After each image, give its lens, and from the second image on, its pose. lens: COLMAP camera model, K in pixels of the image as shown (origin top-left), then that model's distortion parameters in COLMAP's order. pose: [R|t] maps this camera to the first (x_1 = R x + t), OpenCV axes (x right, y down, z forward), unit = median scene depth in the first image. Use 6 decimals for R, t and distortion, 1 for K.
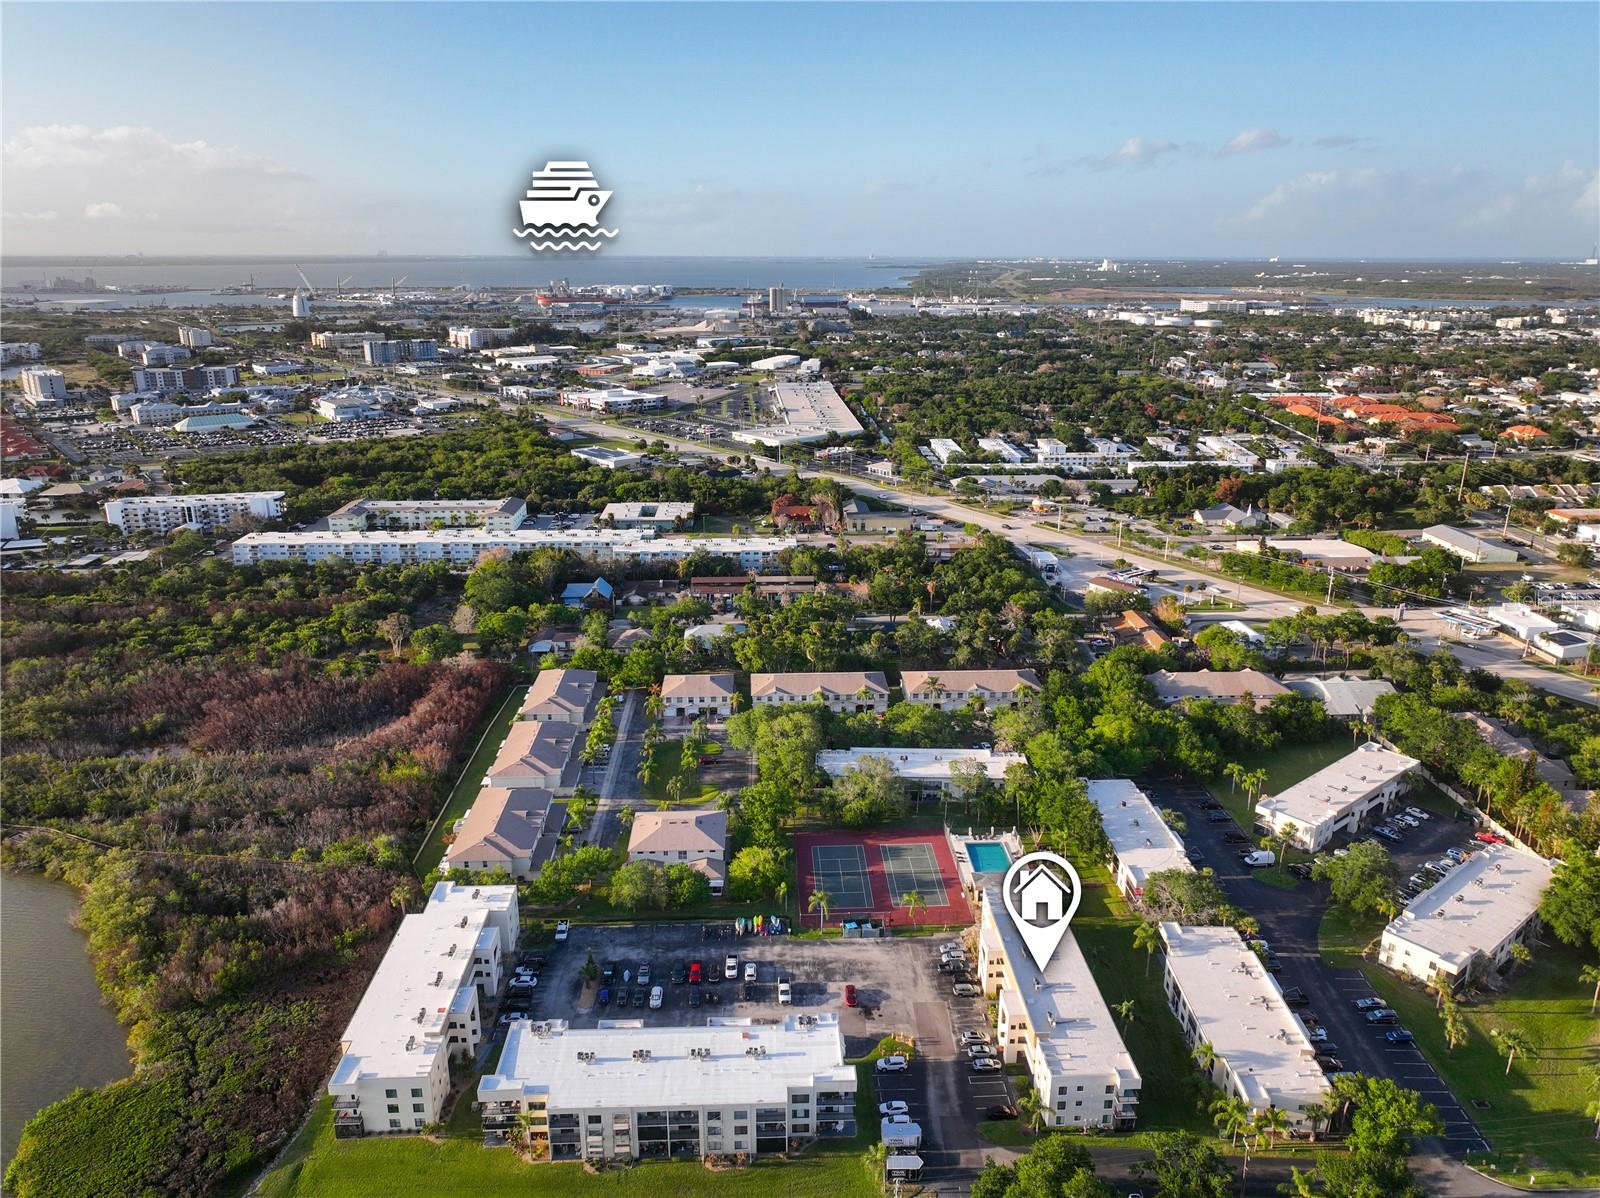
lens RADIAL K [[1116.6, 0, 796.0], [0, 1116.6, 598.3], [0, 0, 1]] dist [0.005659, 0.002119]
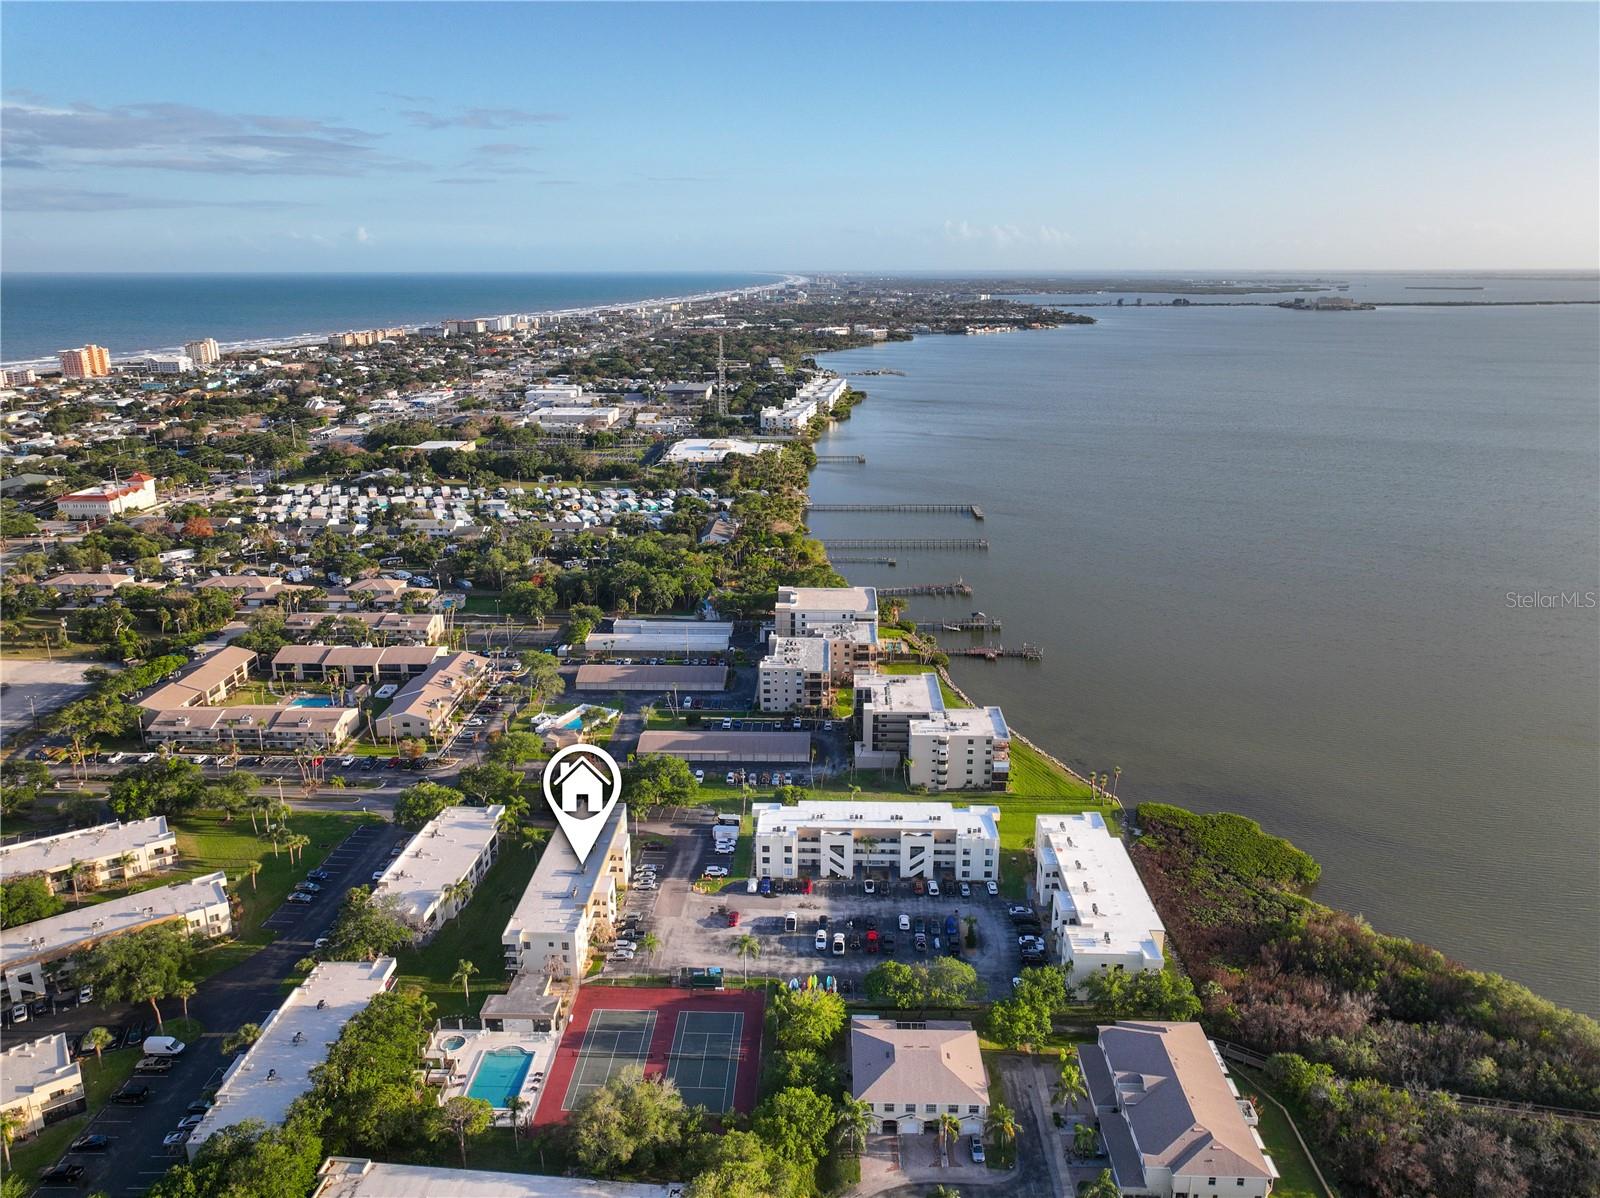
lens RADIAL K [[1116.6, 0, 801.7], [0, 1116.6, 599.8], [0, 0, 1]] dist [0.005659, 0.002119]
pose [[-0.997590, -0.024437, 0.064944, -0.089146], [0.017100, 0.820490, 0.571405, -0.576710], [-0.067250, 0.571138, -0.818094, 1.793057]]
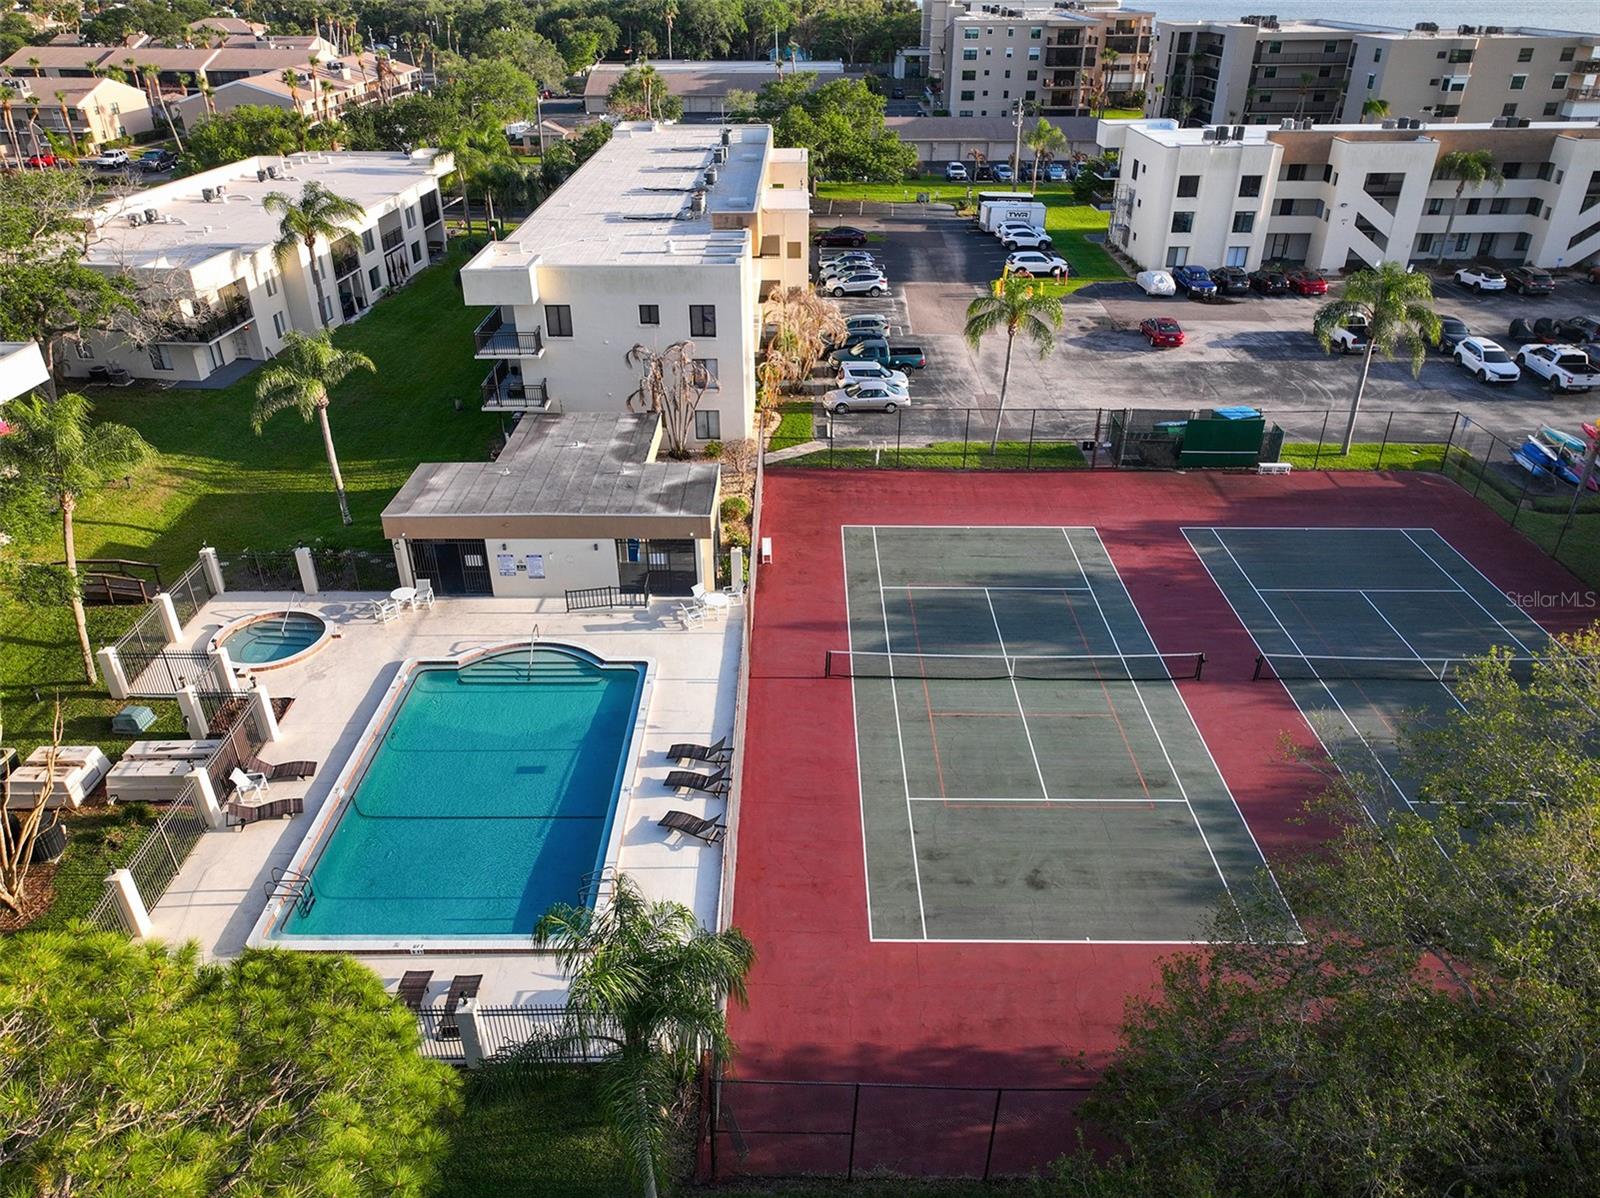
lens RADIAL K [[1116.6, 0, 799.1], [0, 1116.6, 597.9], [0, 0, 1]] dist [0.005659, 0.002119]
pose [[-0.999102, -0.023128, 0.035506, 0.161795], [0.010843, 0.670482, 0.741846, 0.139297], [-0.040964, 0.741565, -0.669629, 1.364614]]
